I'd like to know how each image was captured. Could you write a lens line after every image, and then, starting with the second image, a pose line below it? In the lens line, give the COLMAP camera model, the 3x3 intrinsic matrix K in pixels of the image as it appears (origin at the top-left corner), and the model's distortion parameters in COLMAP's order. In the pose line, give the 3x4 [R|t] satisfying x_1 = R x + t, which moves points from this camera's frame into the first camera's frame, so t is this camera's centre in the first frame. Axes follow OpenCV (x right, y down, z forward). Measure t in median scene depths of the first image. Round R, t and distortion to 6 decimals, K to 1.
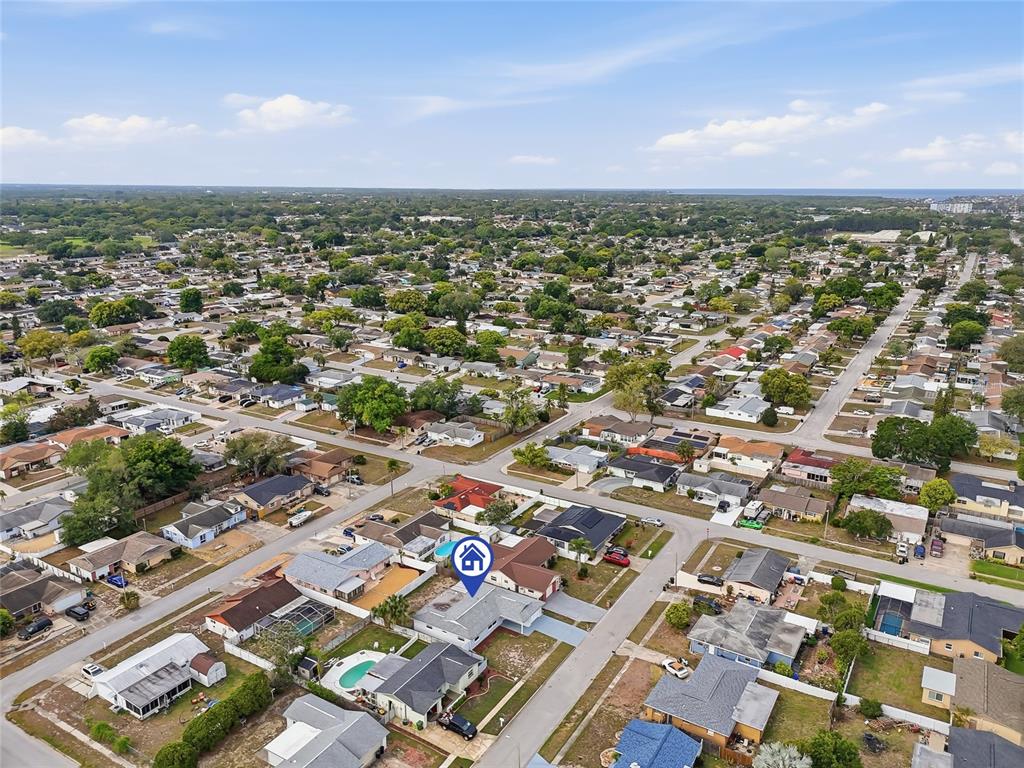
lens RADIAL K [[750.3, 0, 513.4], [0, 750.3, 382.7], [0, 0, 1]] dist [0.100917, -0.113973]
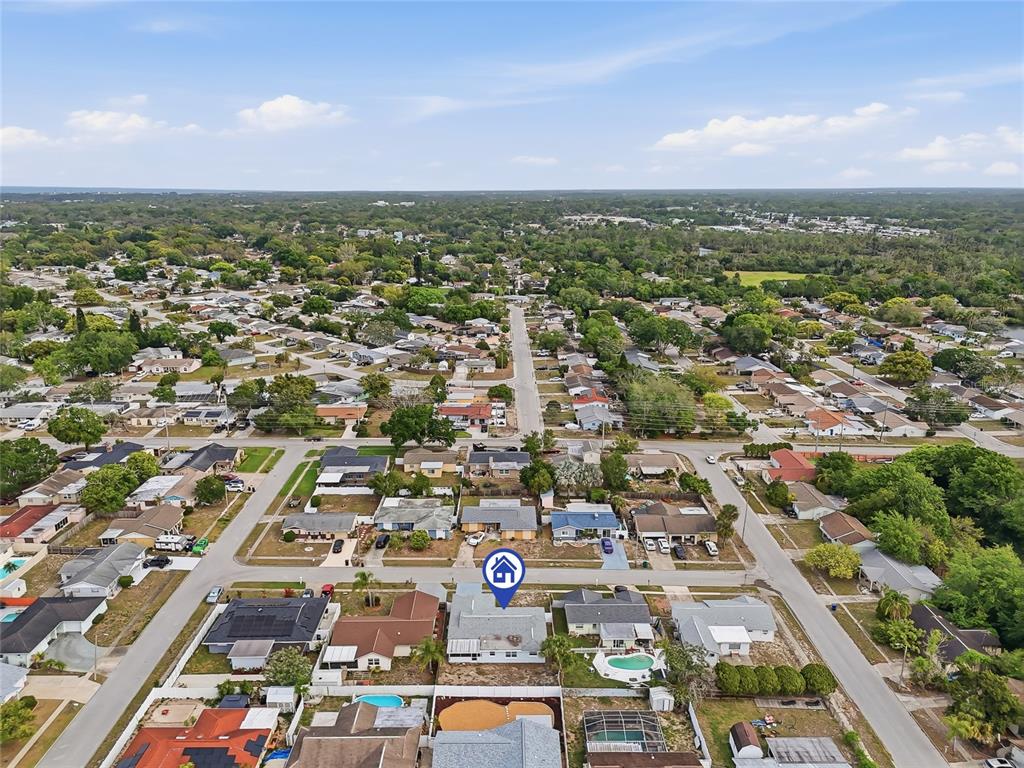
lens RADIAL K [[750.3, 0, 513.4], [0, 750.3, 382.7], [0, 0, 1]] dist [0.100917, -0.113973]
pose [[-0.532084, -0.218242, 0.818081, -0.604580], [0.212376, 0.900919, 0.378471, -0.262574], [-0.819624, 0.375119, -0.433016, 0.987752]]
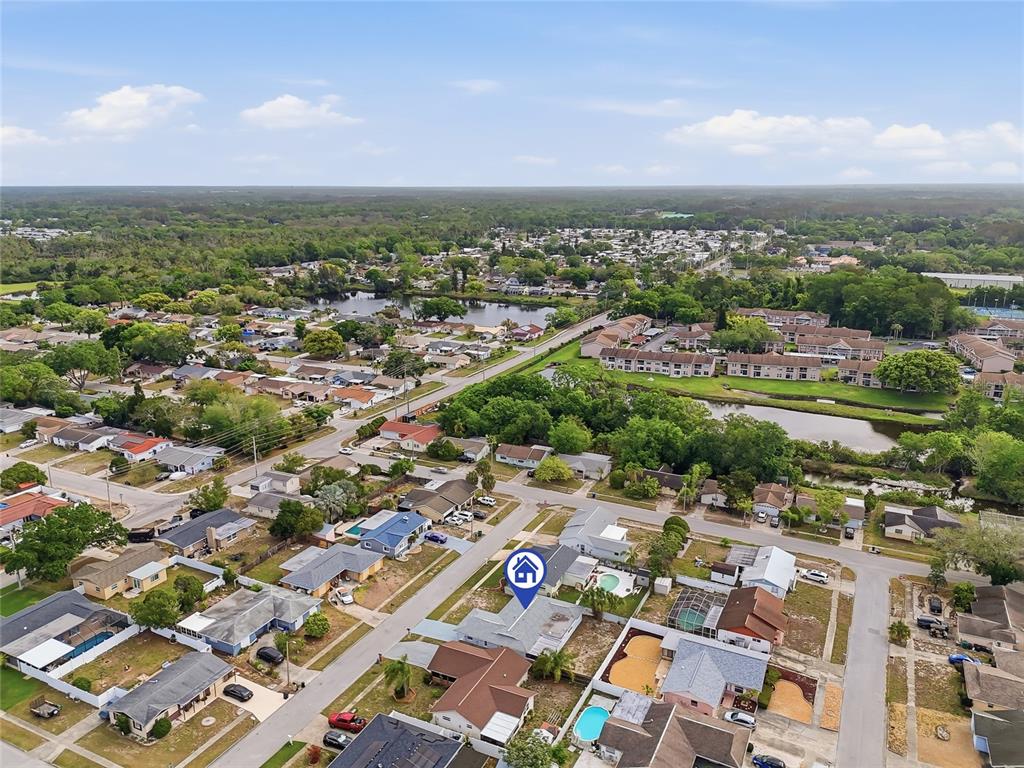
lens RADIAL K [[750.3, 0, 513.4], [0, 750.3, 382.7], [0, 0, 1]] dist [0.100917, -0.113973]
pose [[-0.995397, 0.024116, -0.092757, 0.036327], [-0.024741, 0.870362, 0.491791, -0.342983], [0.092592, 0.491822, -0.865759, 1.298605]]
